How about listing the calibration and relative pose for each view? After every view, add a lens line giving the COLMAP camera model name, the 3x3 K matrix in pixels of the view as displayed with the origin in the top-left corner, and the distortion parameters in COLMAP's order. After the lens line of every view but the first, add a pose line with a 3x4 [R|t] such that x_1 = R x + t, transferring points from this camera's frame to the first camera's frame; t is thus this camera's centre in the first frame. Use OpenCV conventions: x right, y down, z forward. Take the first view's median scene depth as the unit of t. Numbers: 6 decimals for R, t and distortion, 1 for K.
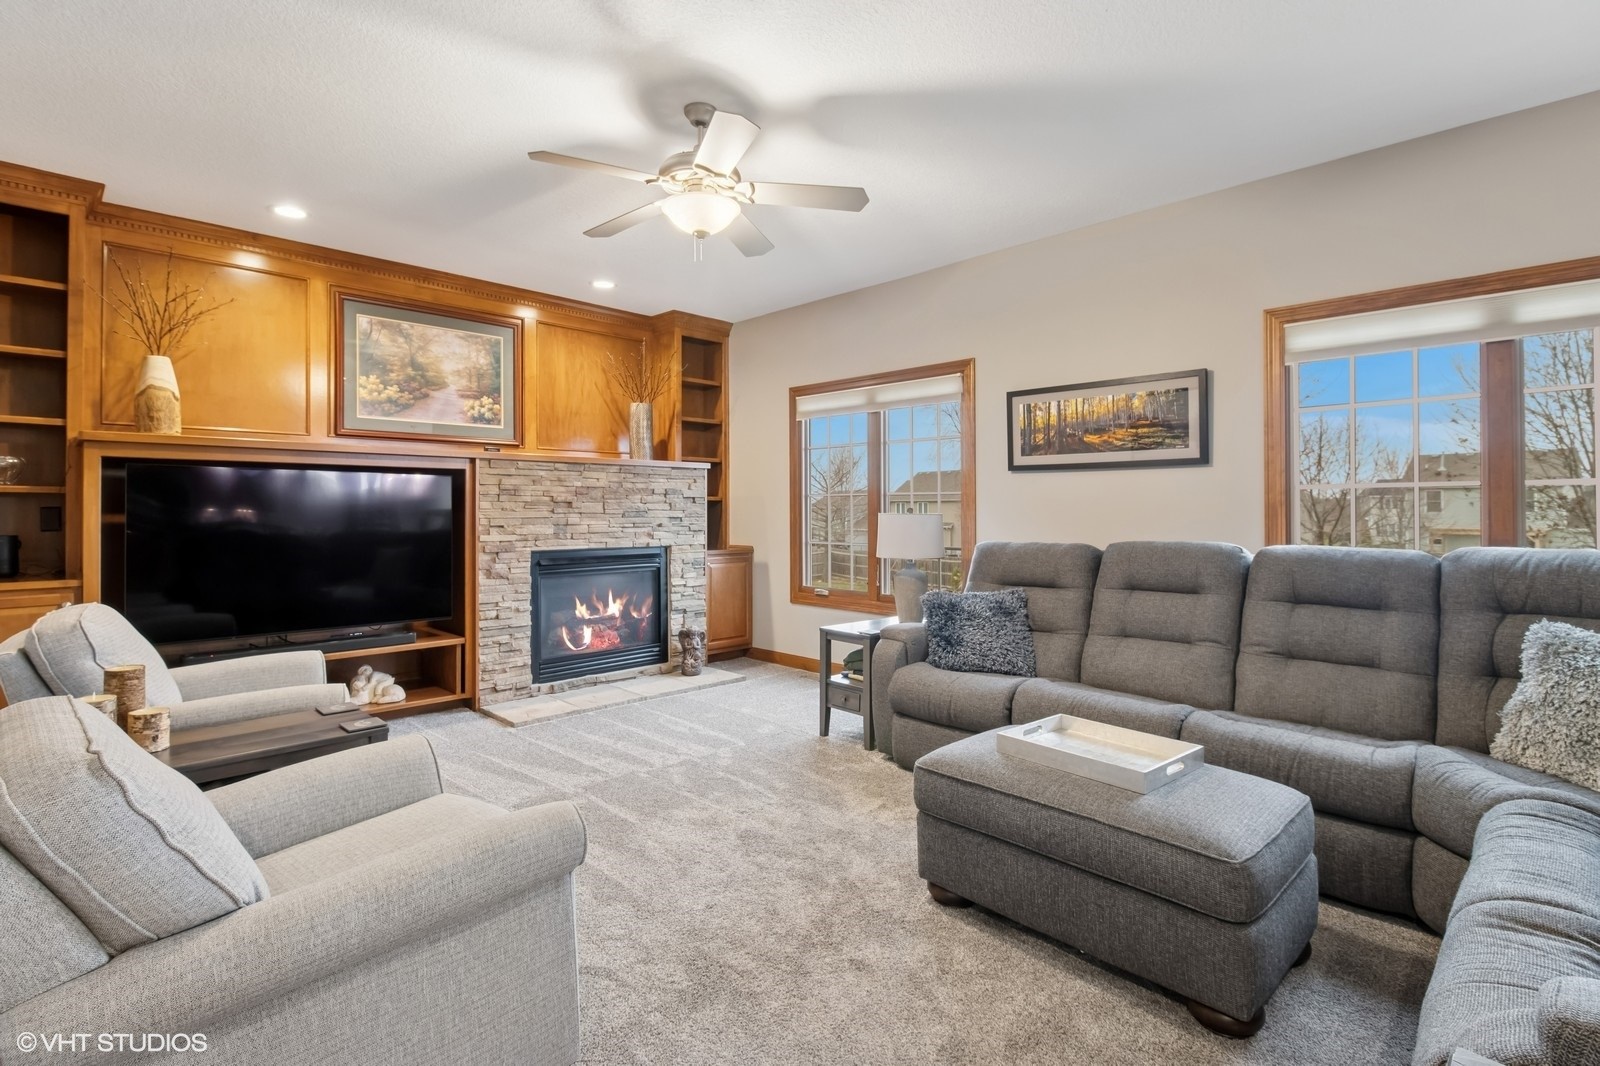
lens RADIAL K [[762.3, 0, 802.4], [0, 762.3, 501.7], [0, 0, 1]] dist [0.010611, -0.015226]
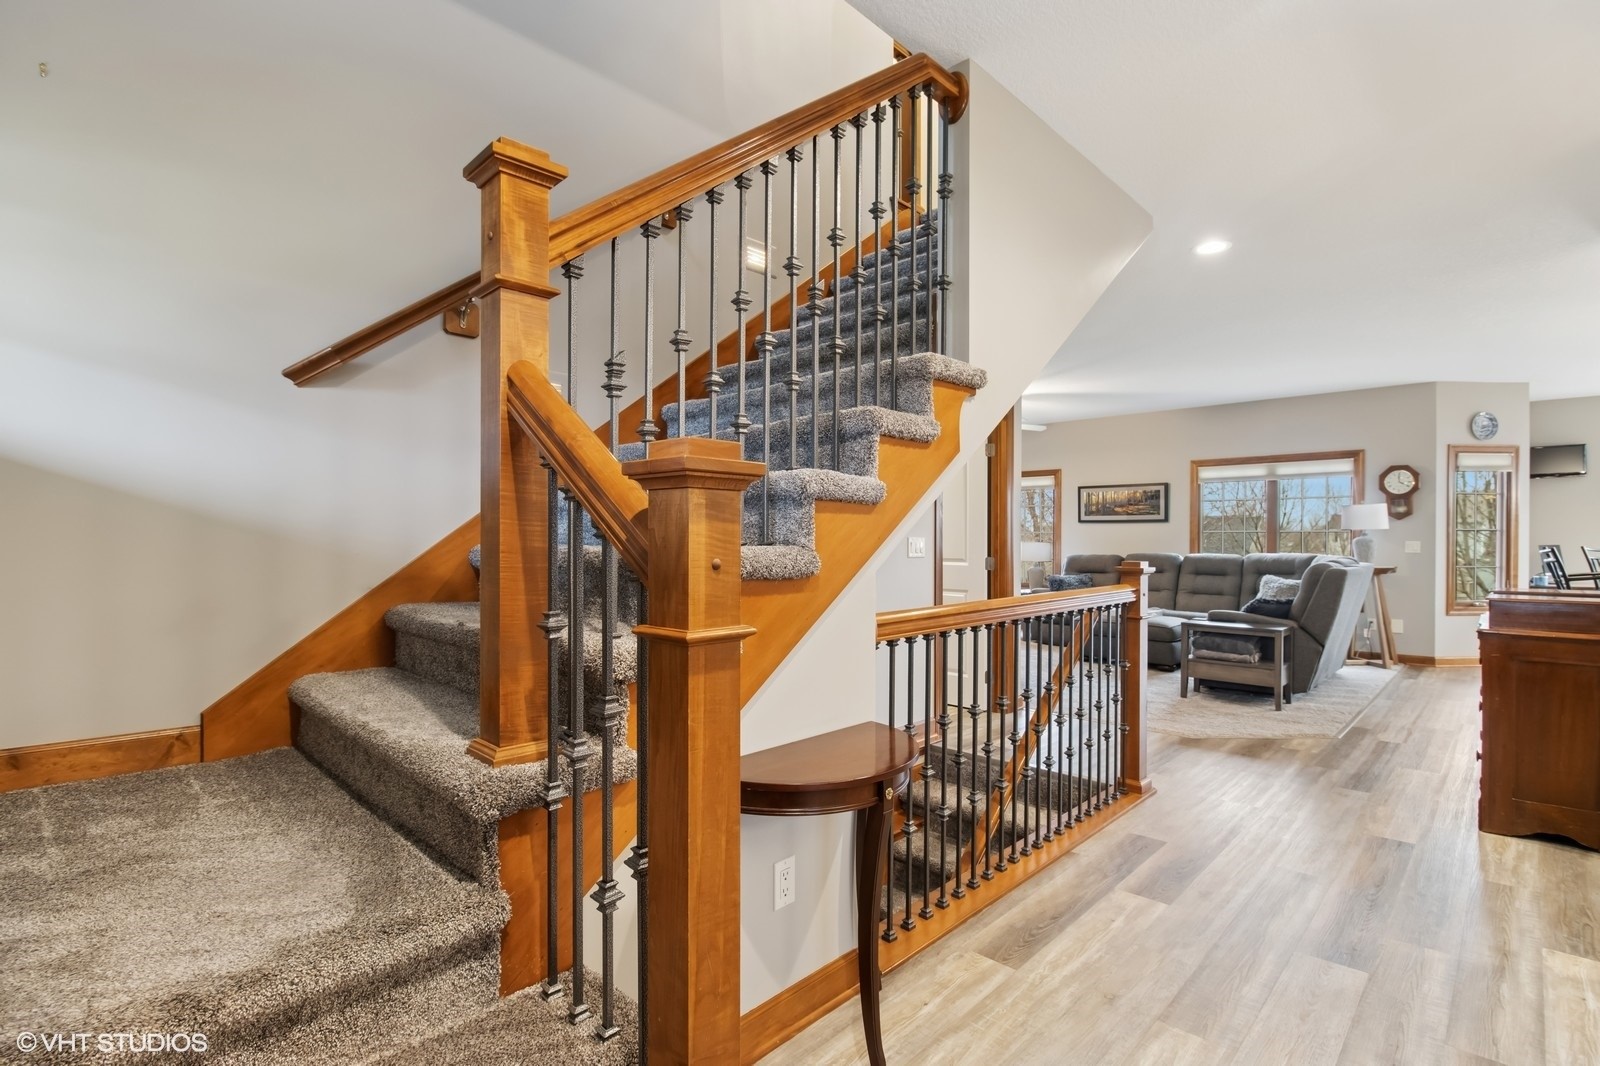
lens RADIAL K [[743.8, 0, 803.9], [0, 743.8, 543.6], [0, 0, 1]] dist [0.000274, -0.014963]
pose [[0.999691, 0.002811, 0.024680, -0.528187], [-0.003256, 0.999832, 0.018019, -0.015100], [-0.024625, -0.018094, 0.999533, -1.031077]]
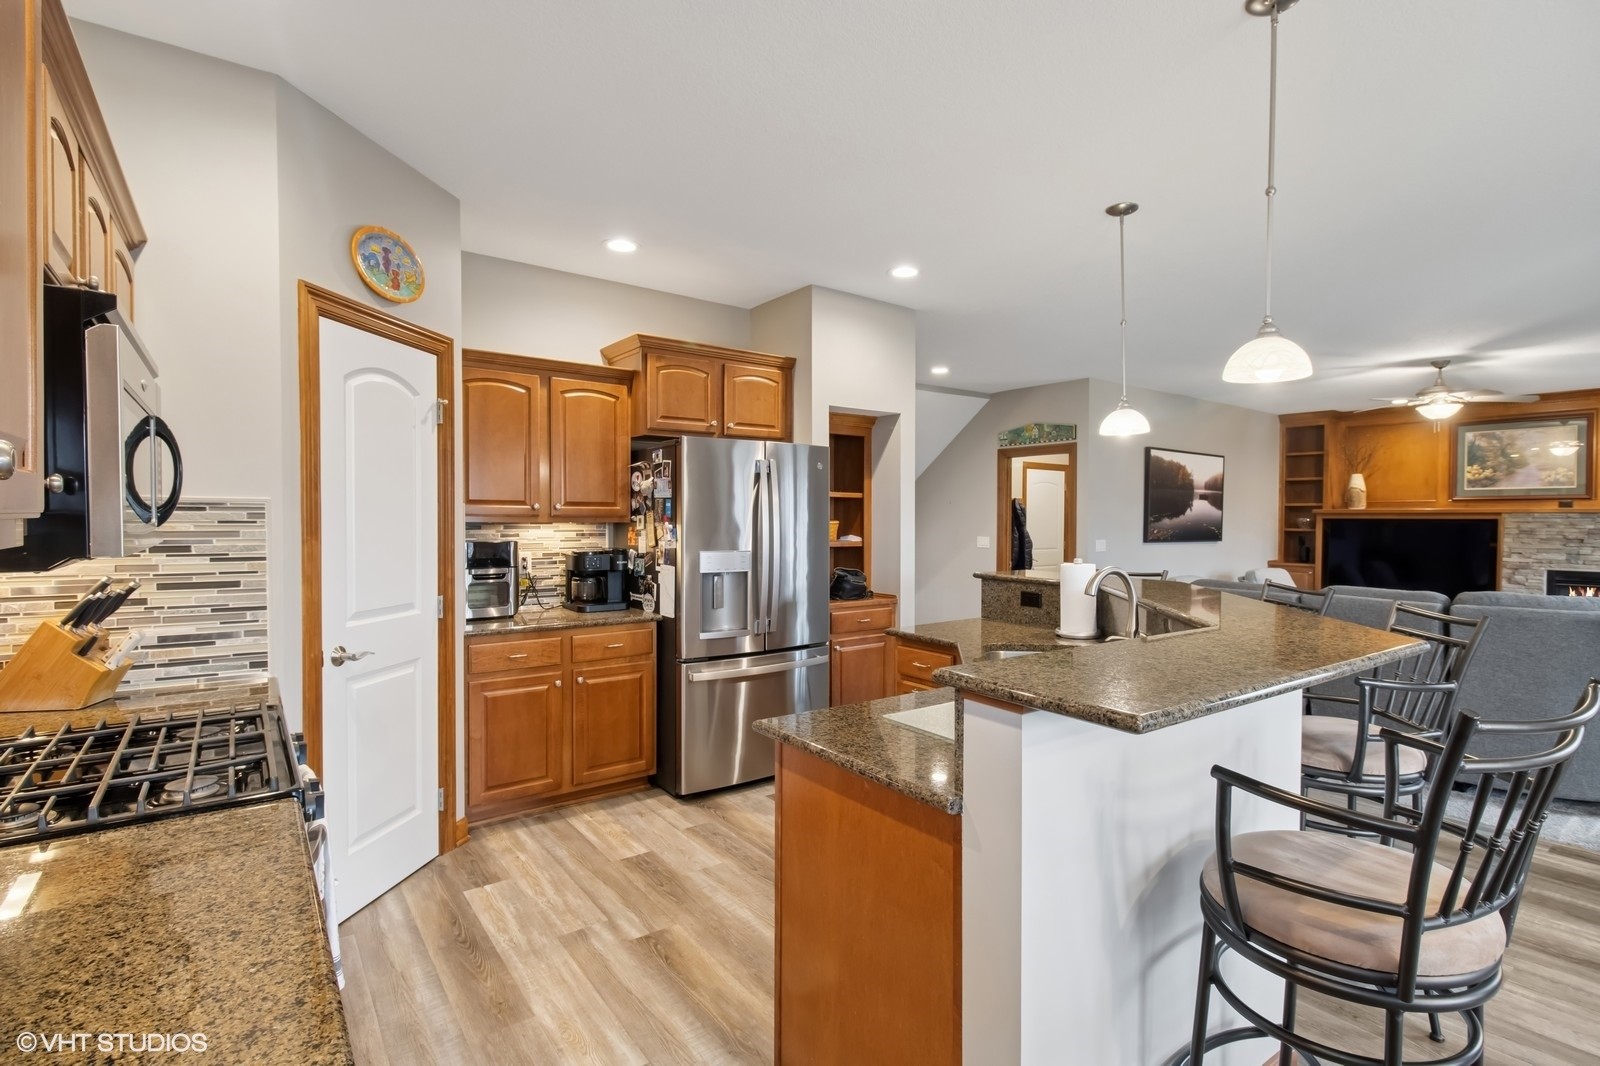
lens RADIAL K [[746.2, 0, 815.9], [0, 746.2, 531.7], [0, 0, 1]] dist [0.002146, -0.012982]
pose [[-0.136912, 0.017417, -0.990430, 1.360019], [0.005355, 0.999844, 0.016843, -0.047828], [0.990569, -0.002998, -0.136984, -0.283658]]
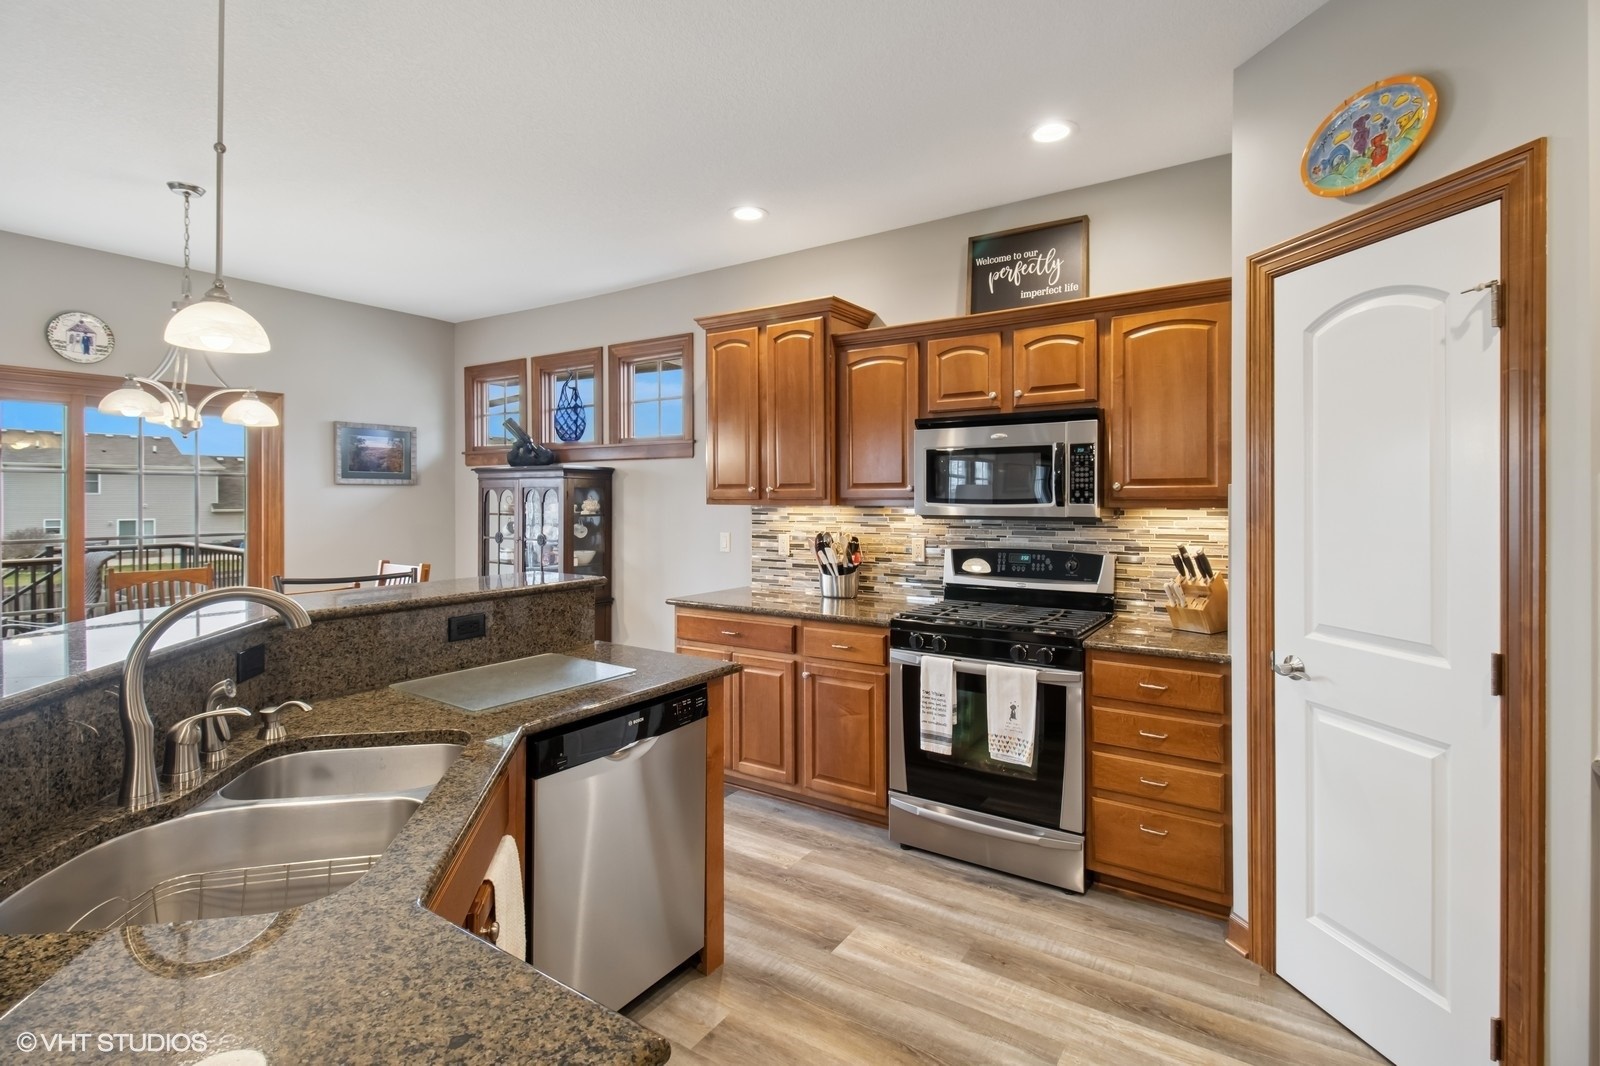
lens RADIAL K [[757.3, 0, 809.3], [0, 757.3, 494.1], [0, 0, 1]] dist [0.011827, -0.000683]
pose [[-0.198243, 0.003001, 0.980148, 0.509331], [-0.010759, 0.999928, -0.005237, -0.051120], [-0.980094, -0.011584, -0.198197, -0.313228]]
